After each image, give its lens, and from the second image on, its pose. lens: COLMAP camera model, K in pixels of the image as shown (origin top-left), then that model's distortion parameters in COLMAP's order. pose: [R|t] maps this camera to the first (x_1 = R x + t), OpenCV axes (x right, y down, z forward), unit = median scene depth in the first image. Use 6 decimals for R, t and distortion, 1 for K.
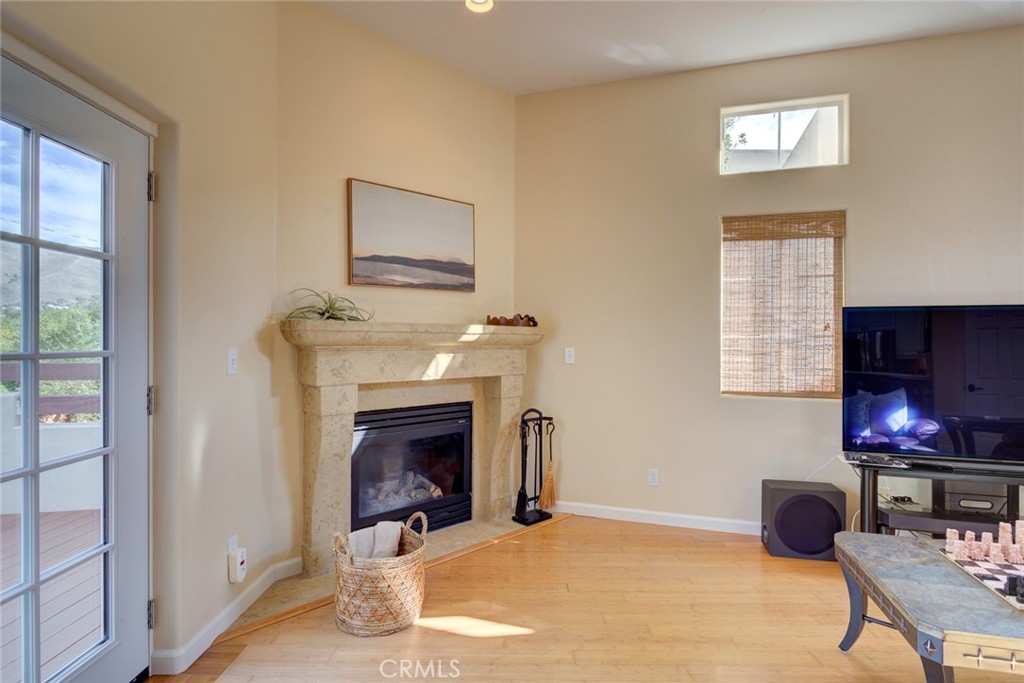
lens RADIAL K [[505.4, 0, 506.6], [0, 505.4, 344.1], [0, 0, 1]] dist [-0.019942, 0.006621]
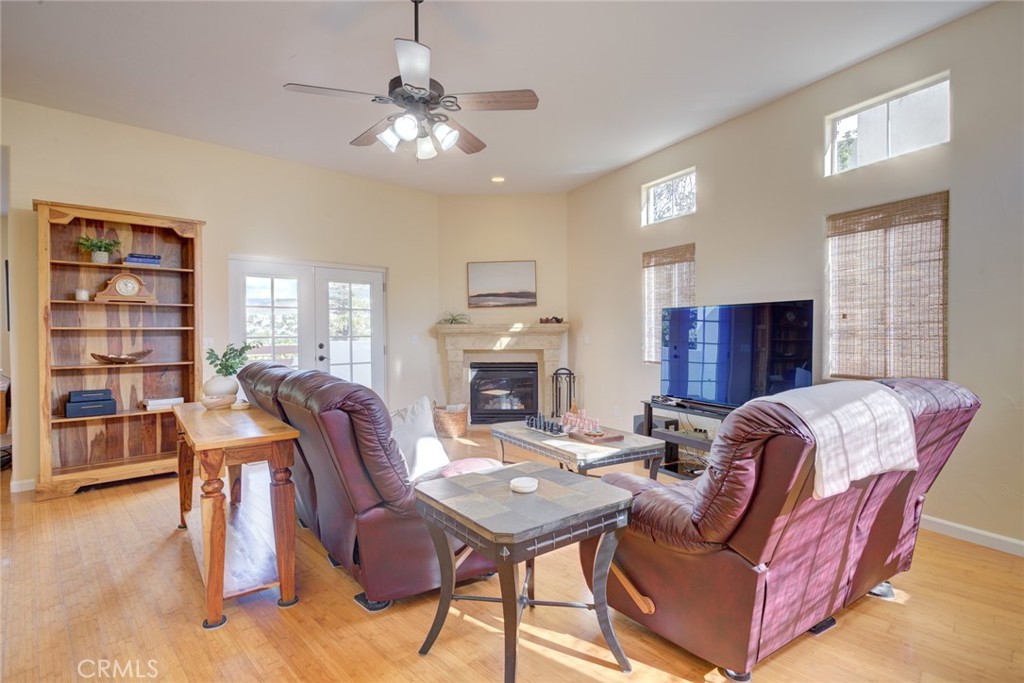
lens RADIAL K [[505.4, 0, 518.1], [0, 505.4, 343.4], [0, 0, 1]] dist [-0.019942, 0.006621]
pose [[0.714648, 0.006891, -0.699451, 1.327385], [0.006237, 0.999849, 0.016223, 0.009028], [0.699457, -0.015956, 0.714497, -0.460950]]
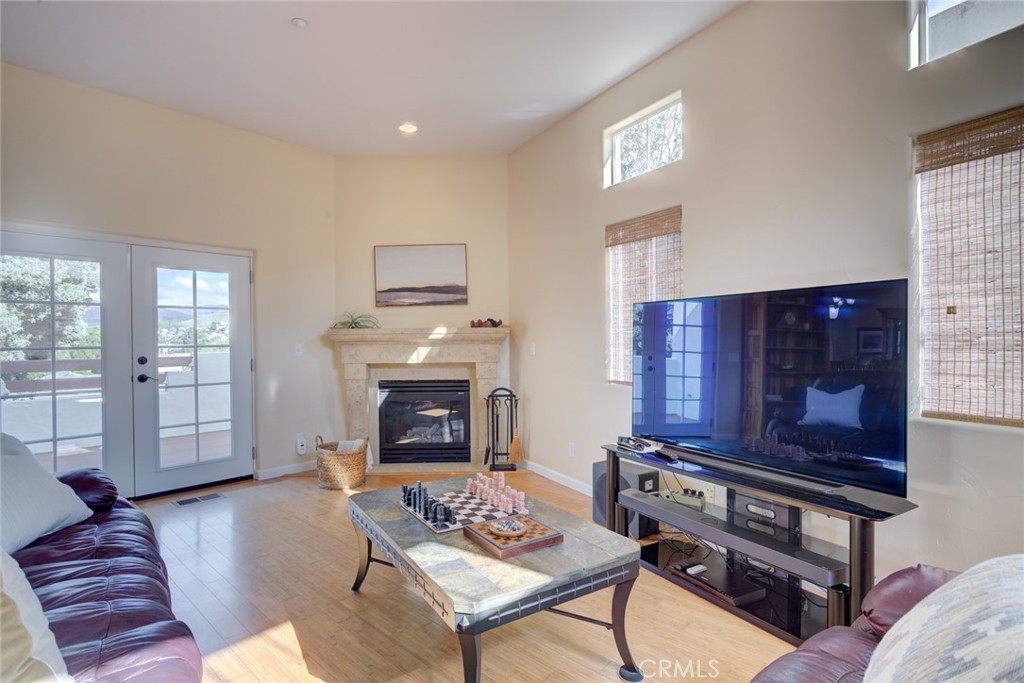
lens RADIAL K [[505.4, 0, 519.7], [0, 505.4, 344.8], [0, 0, 1]] dist [-0.019942, 0.006621]
pose [[0.752498, -0.003367, -0.658586, 1.070804], [0.009146, 0.999944, 0.005337, 0.006684], [0.658531, -0.010039, 0.752487, 0.013218]]
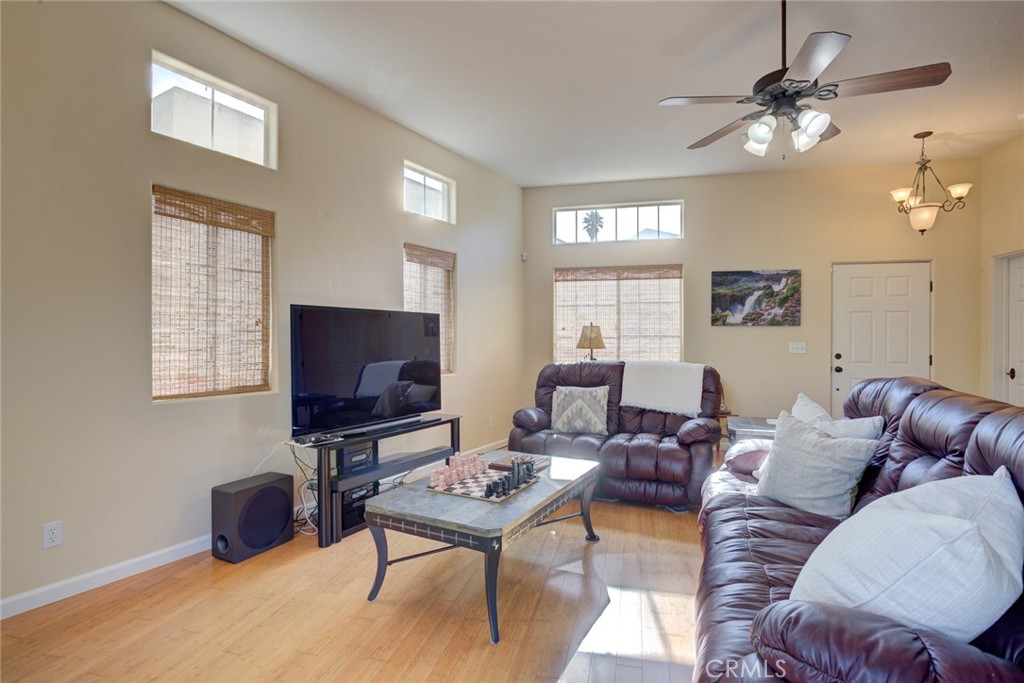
lens RADIAL K [[505.4, 0, 516.4], [0, 505.4, 341.7], [0, 0, 1]] dist [-0.019942, 0.006621]
pose [[0.215159, -0.014269, 0.976475, -0.252111], [-0.000305, 0.999892, 0.014679, -0.008969], [-0.976579, -0.003456, 0.215131, 0.258758]]
